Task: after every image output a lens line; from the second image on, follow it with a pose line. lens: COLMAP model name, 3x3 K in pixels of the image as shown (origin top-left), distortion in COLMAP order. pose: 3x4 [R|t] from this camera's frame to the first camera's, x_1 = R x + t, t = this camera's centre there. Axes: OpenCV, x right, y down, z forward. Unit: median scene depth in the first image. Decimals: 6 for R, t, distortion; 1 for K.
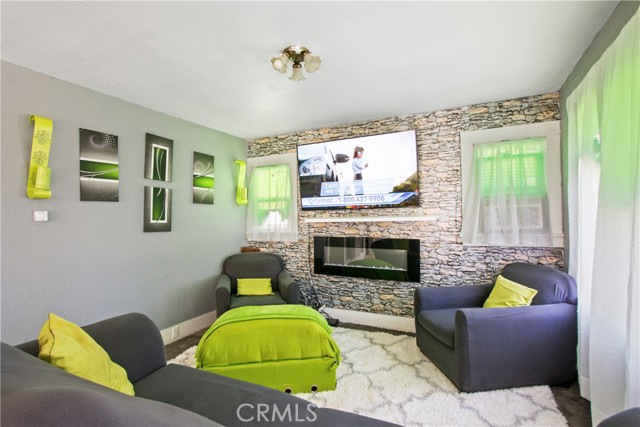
lens RADIAL K [[307.9, 0, 319.4], [0, 307.9, 215.9], [0, 0, 1]] dist [-0.002073, -0.000446]
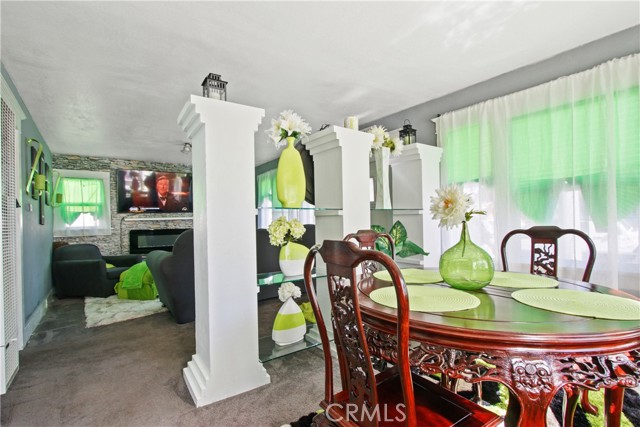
lens RADIAL K [[307.9, 0, 319.5], [0, 307.9, 214.5], [0, 0, 1]] dist [-0.002073, -0.000446]
pose [[0.483219, 0.005559, 0.875482, -0.840463], [0.000156, 0.999979, -0.006435, -0.000696], [-0.875499, 0.003247, 0.483208, -0.533763]]
